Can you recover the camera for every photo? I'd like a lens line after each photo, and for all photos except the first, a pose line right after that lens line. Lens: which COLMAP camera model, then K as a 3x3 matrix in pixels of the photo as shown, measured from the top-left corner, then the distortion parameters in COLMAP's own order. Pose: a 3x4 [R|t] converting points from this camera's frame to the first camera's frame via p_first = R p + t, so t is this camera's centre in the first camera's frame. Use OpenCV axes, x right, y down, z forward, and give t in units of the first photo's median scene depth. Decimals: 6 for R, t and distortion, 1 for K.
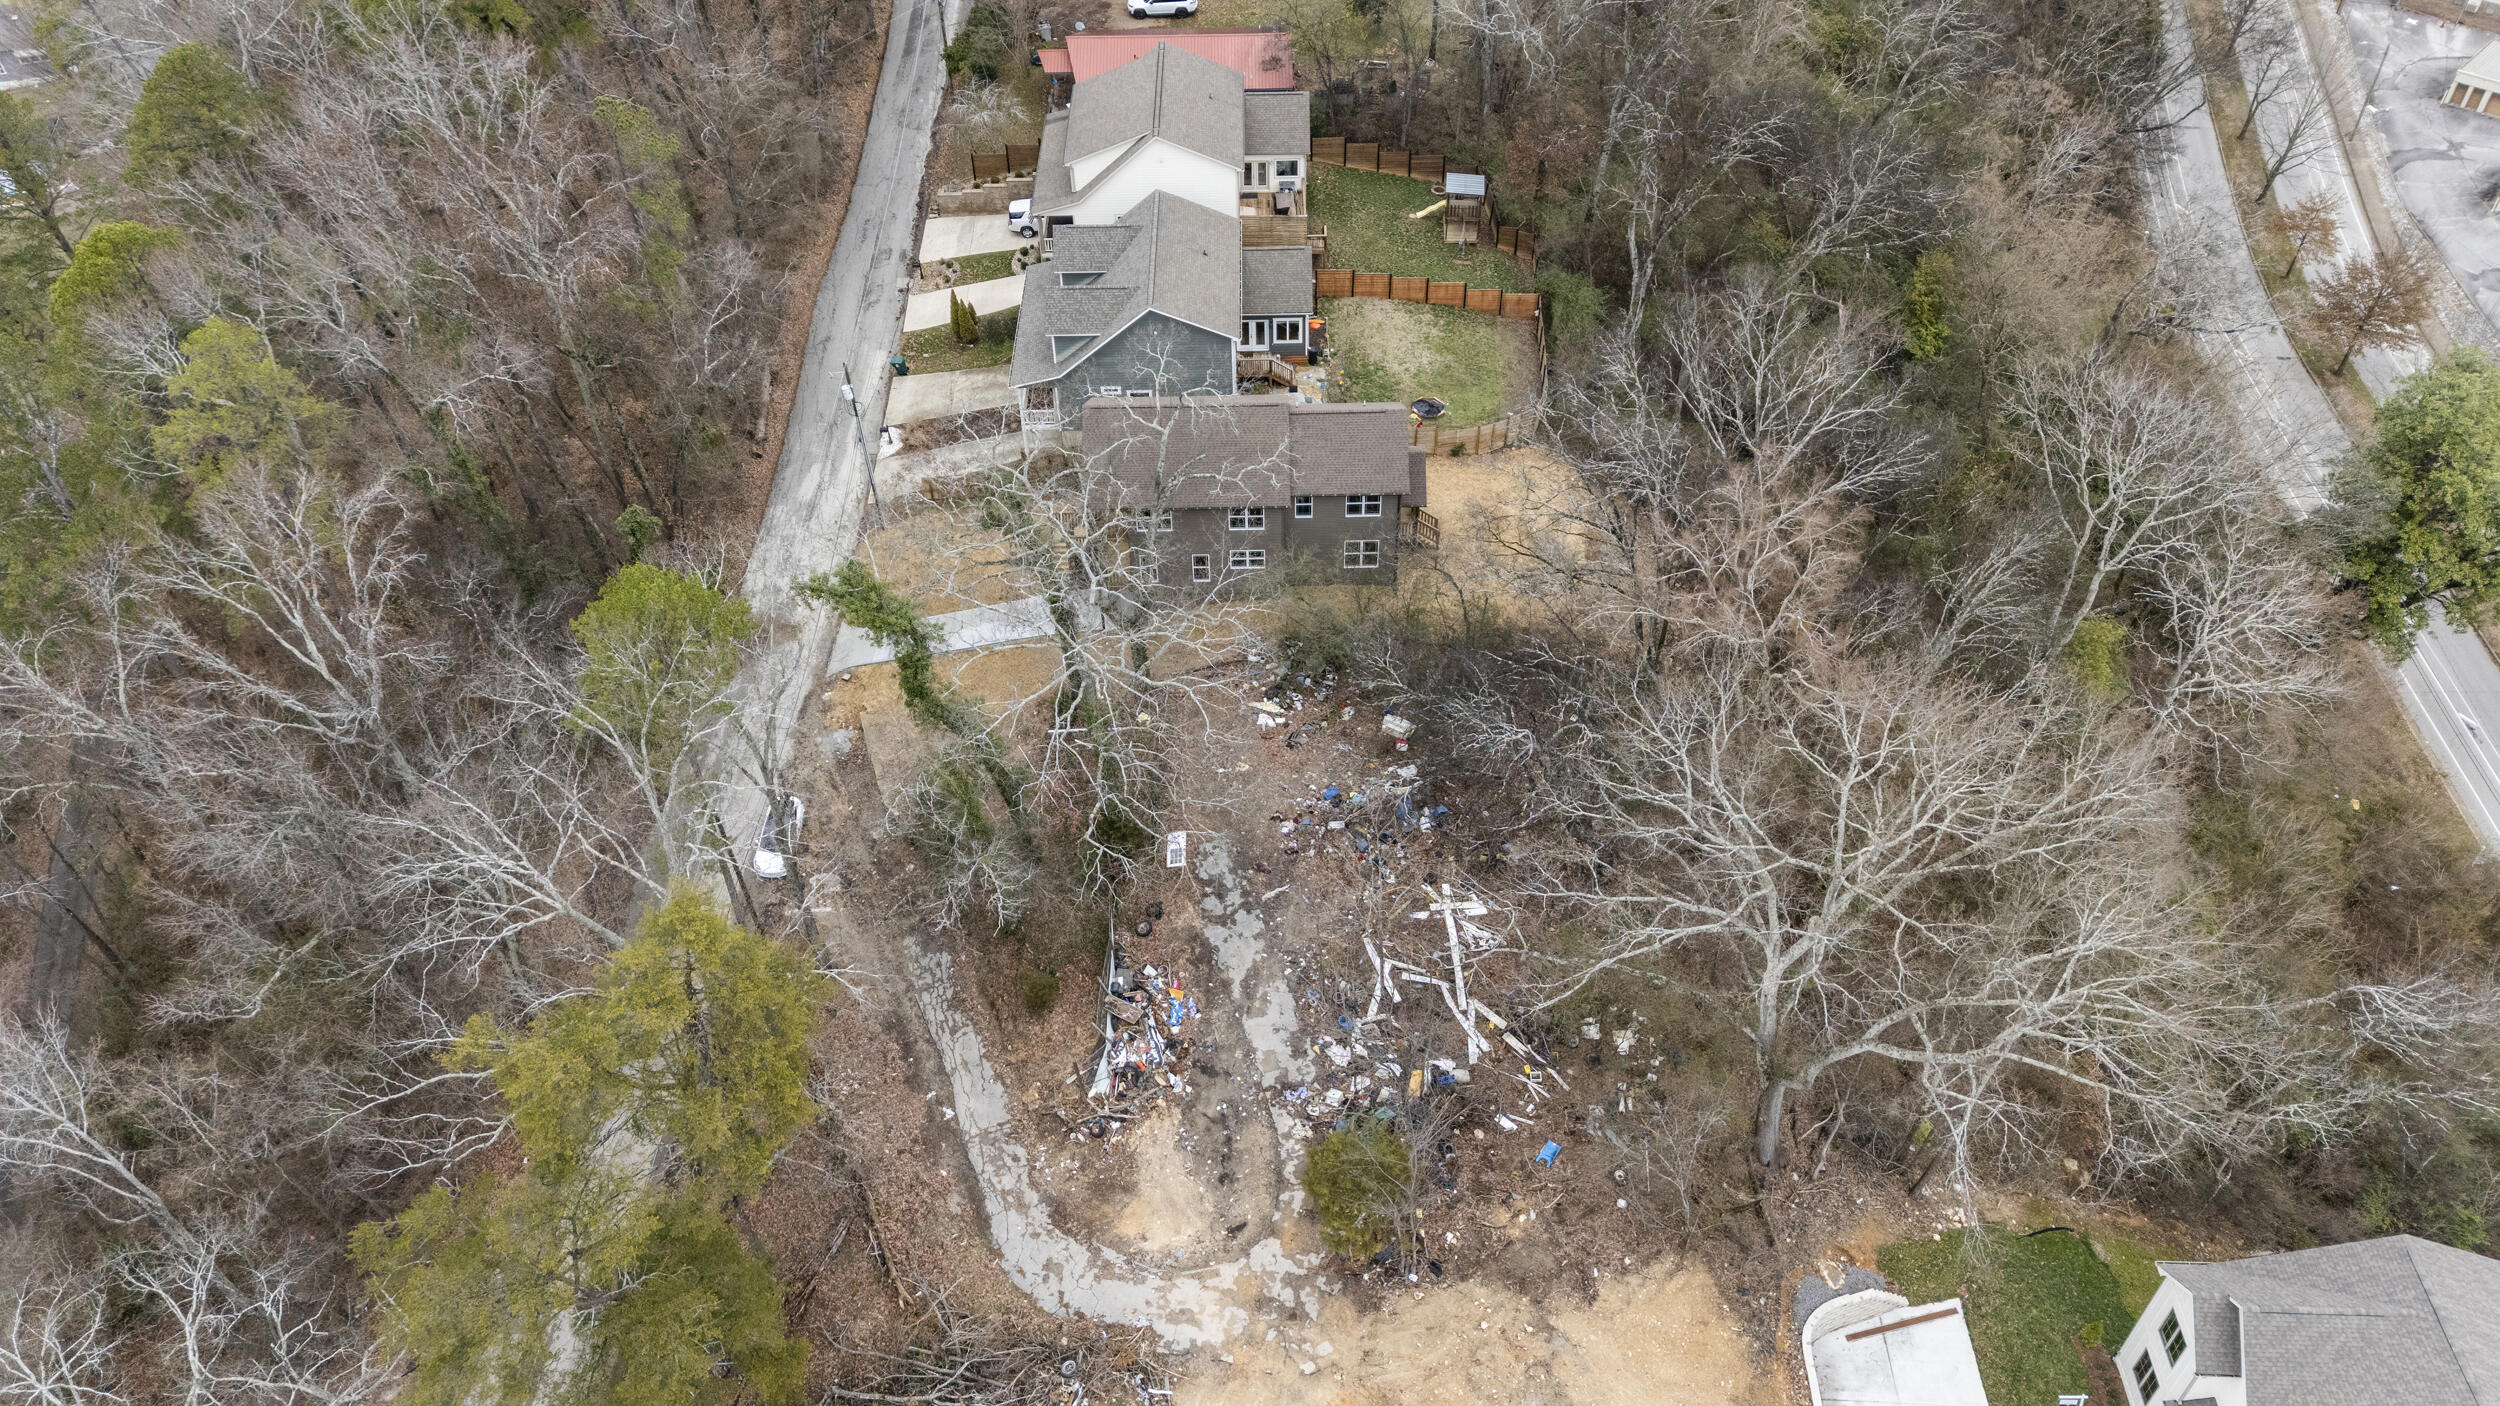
lens RADIAL K [[1837.3, 0, 1250.0], [0, 1837.3, 703.0], [0, 0, 1]] dist [0.102711, -0.116700]
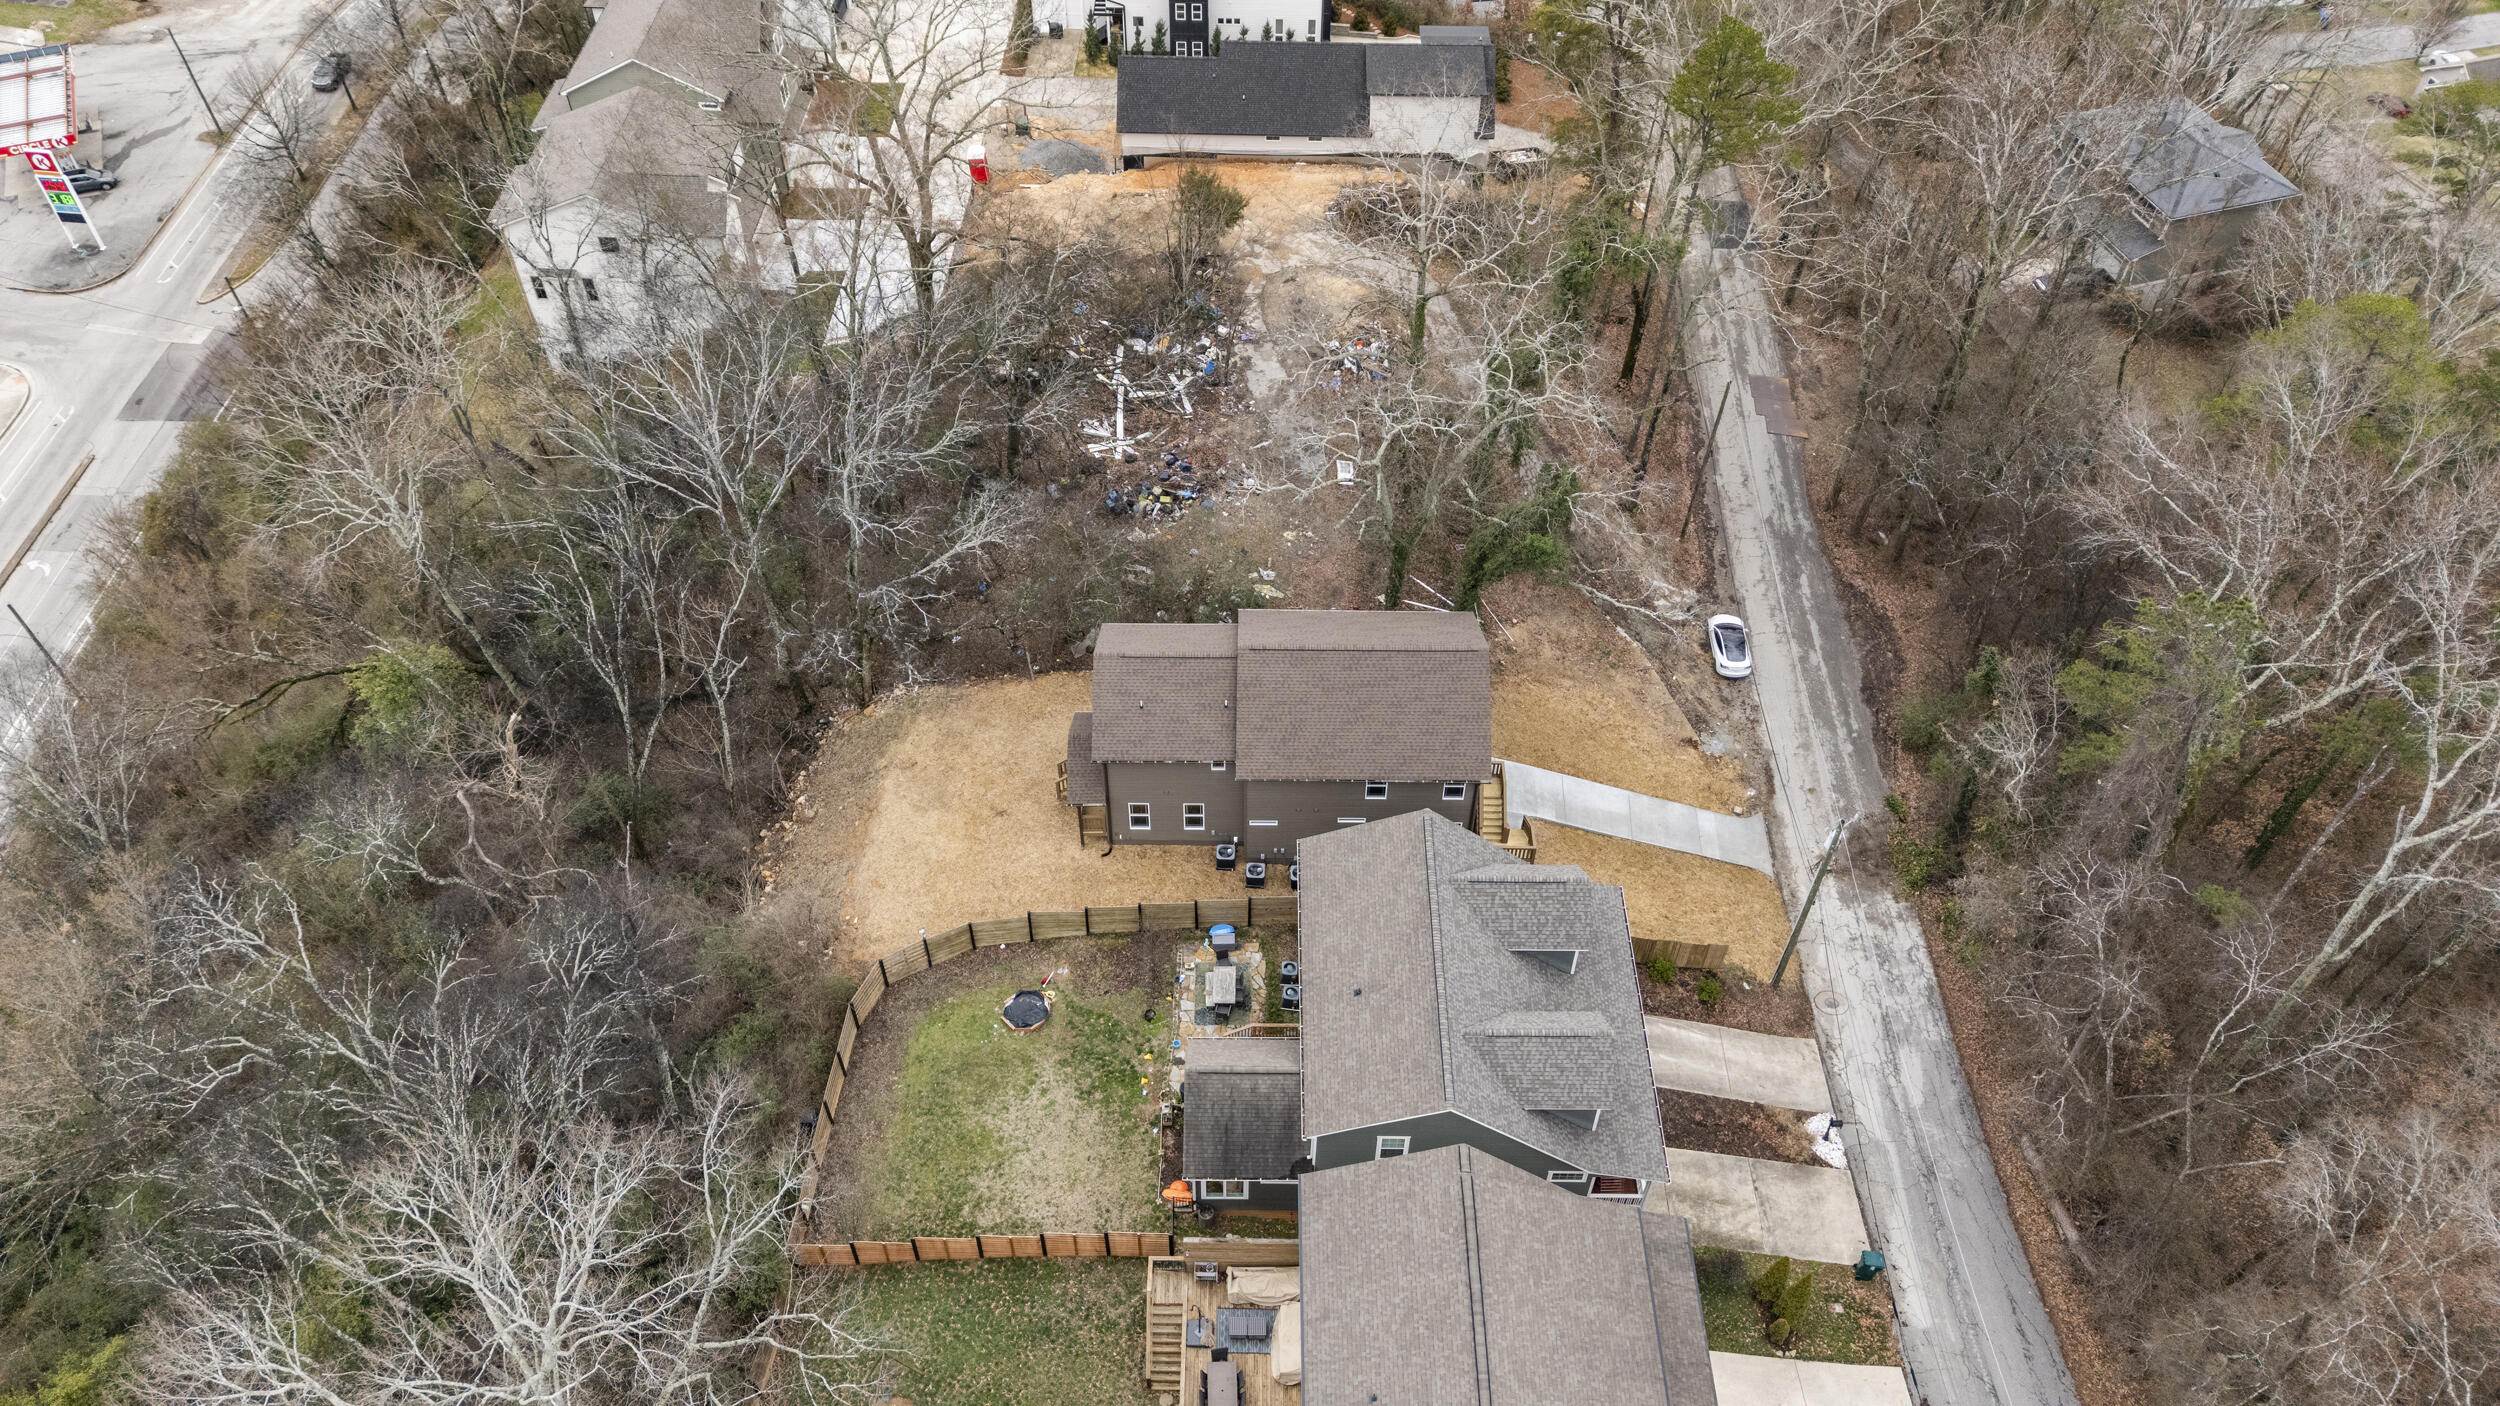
lens RADIAL K [[1837.3, 0, 1250.0], [0, 1837.3, 703.0], [0, 0, 1]] dist [0.102711, -0.116700]
pose [[-0.999893, 0.003431, 0.014208, 0.004979], [0.014052, -0.041846, 0.999025, -1.212410], [0.004022, 0.999118, 0.041793, 1.219461]]
